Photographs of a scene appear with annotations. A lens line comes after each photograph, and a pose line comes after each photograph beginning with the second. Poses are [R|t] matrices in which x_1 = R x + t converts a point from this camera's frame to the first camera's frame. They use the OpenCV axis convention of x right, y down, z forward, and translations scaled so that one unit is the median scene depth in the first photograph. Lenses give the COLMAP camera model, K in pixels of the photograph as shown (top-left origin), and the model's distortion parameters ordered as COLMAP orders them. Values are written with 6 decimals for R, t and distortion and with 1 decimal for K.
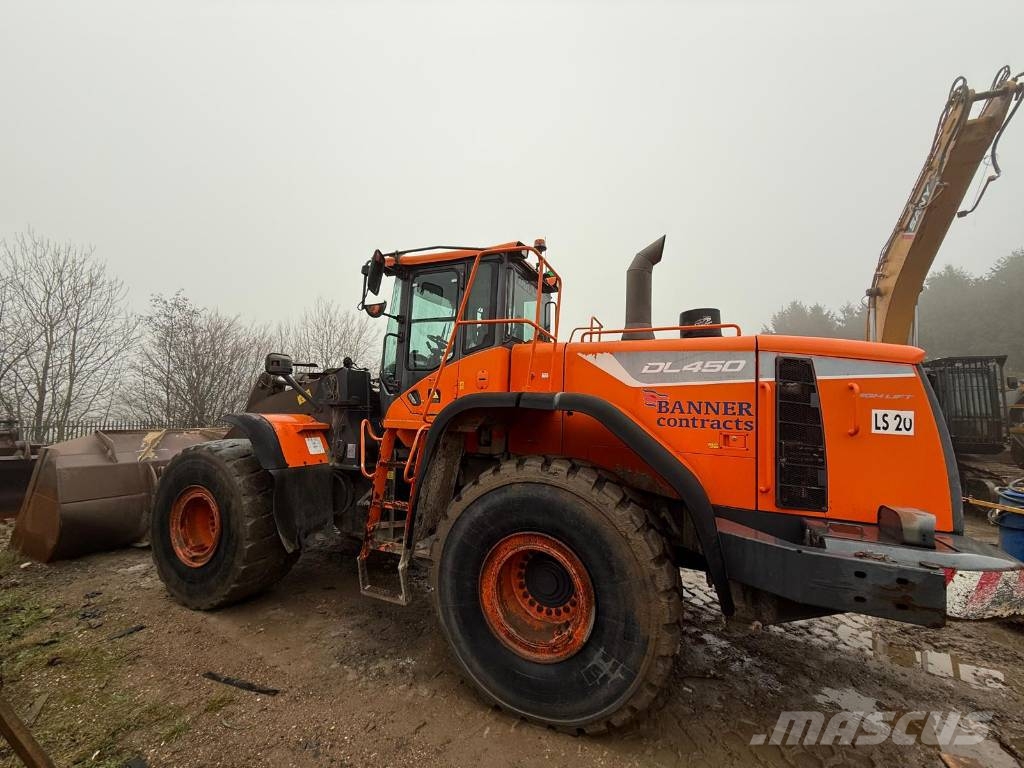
lens RADIAL K [[406.6, 0, 513.7], [0, 406.6, 387.2], [0, 0, 1]] dist [-0.002172, 0.000585]
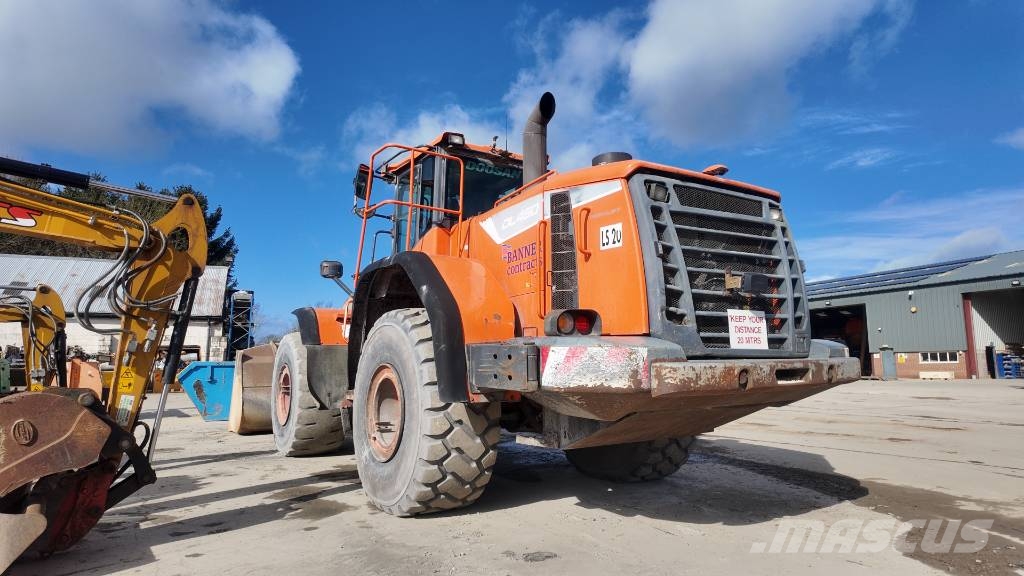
lens RADIAL K [[599.5, 0, 511.2], [0, 599.5, 289.0], [0, 0, 1]] dist [0.048243, -0.032755]
pose [[0.834534, -0.094446, -0.542801, 0.991445], [0.059742, 0.994901, -0.081260, 0.211443], [0.547708, 0.035386, 0.835921, -0.268046]]
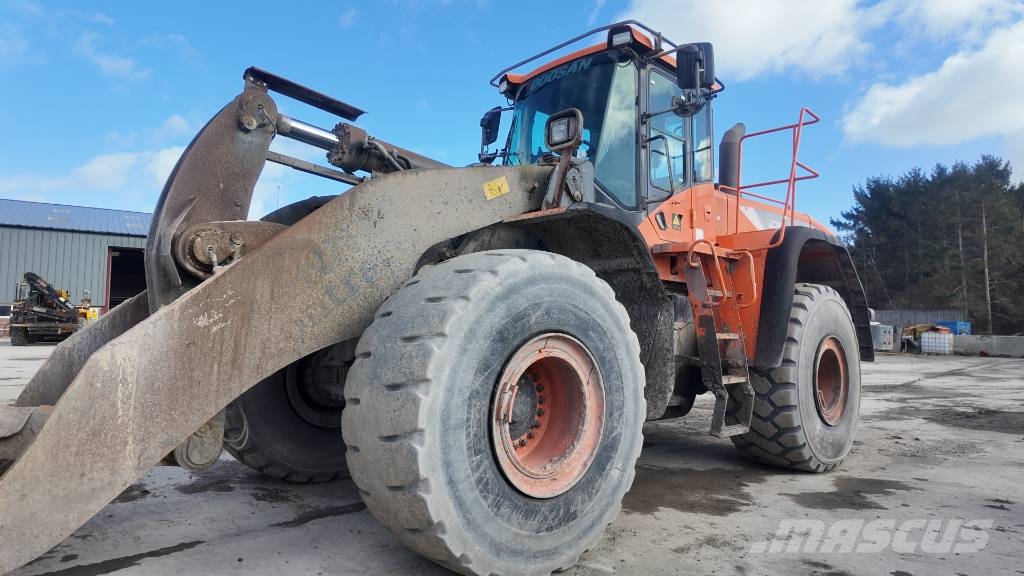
lens RADIAL K [[599.5, 0, 517.4], [0, 599.5, 277.2], [0, 0, 1]] dist [0.048243, -0.032755]
pose [[0.403262, 0.051463, 0.913636, -1.554621], [-0.072111, 0.997100, -0.024337, 0.203334], [-0.912239, -0.056069, 0.405803, 0.787321]]
